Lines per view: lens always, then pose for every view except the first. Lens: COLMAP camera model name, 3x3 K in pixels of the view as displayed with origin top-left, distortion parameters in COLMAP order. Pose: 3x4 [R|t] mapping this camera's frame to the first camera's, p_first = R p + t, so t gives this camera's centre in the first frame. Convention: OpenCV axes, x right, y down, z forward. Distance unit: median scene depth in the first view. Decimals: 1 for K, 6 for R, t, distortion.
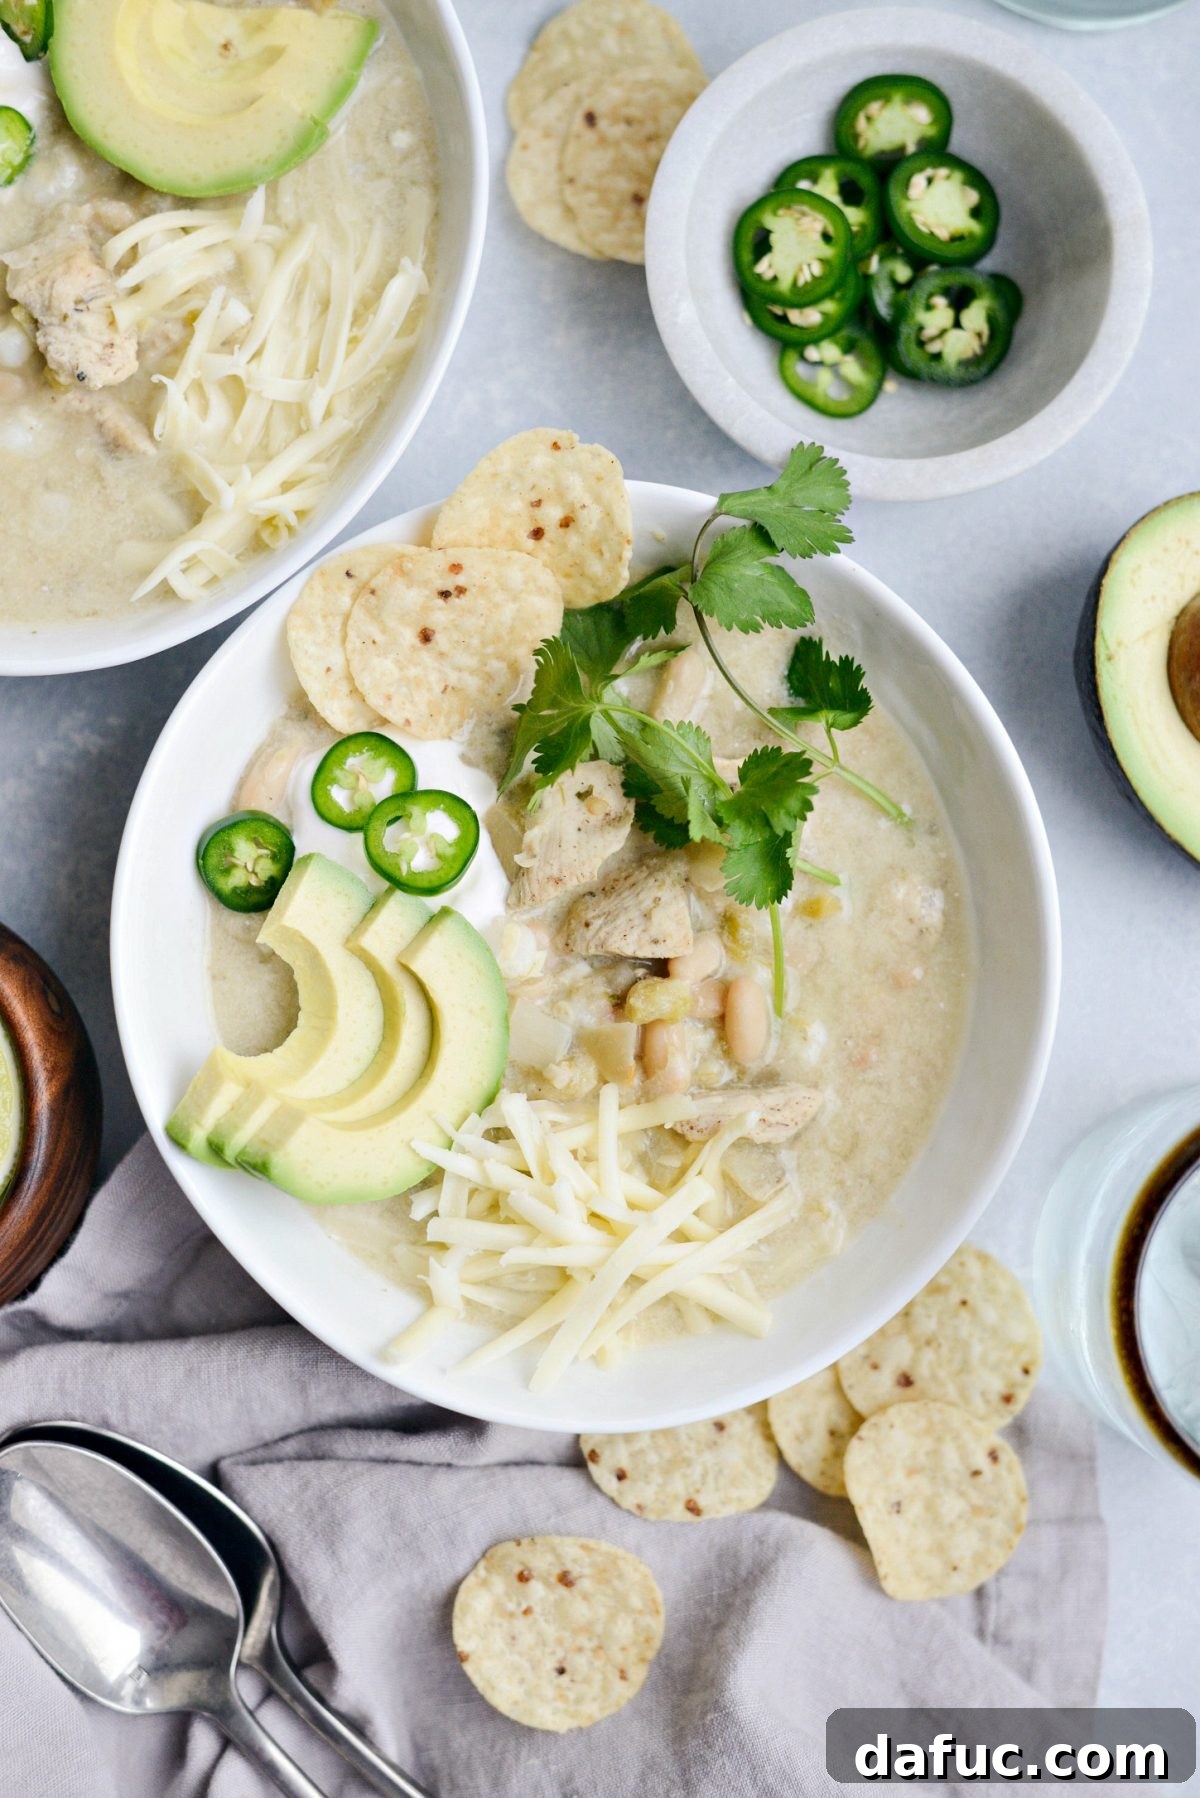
lens RADIAL K [[2776.0, 0, 600.0], [0, 2776.0, 899.0], [0, 0, 1]] dist [-0.154868, 0.058576]
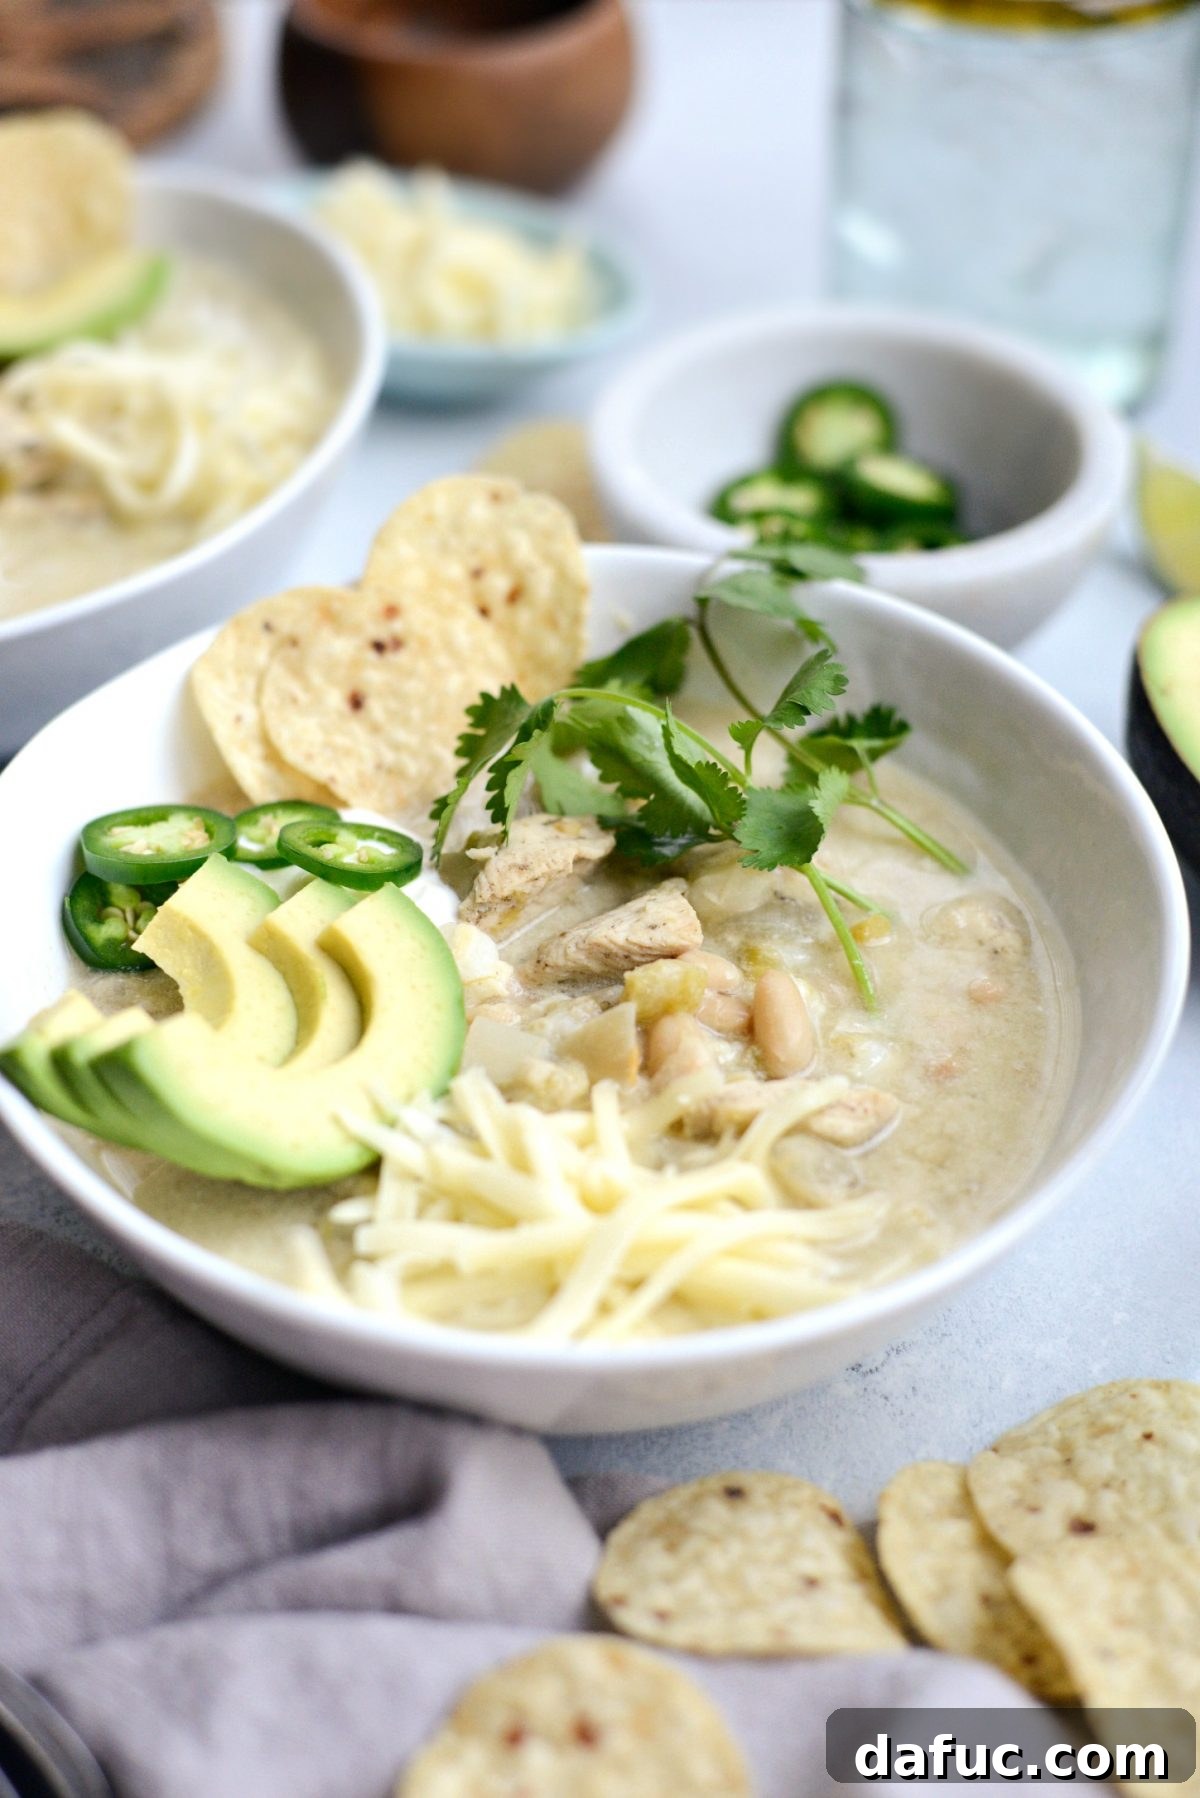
lens RADIAL K [[2851.2, 0, 626.2], [0, 2851.2, 897.5], [0, 0, 1]] dist [-0.143674, 0.048095]
pose [[0.997852, -0.048966, 0.043511, -0.021188], [0.065313, 0.692986, -0.717987, 0.564399], [0.005005, 0.719287, 0.694695, 0.432654]]
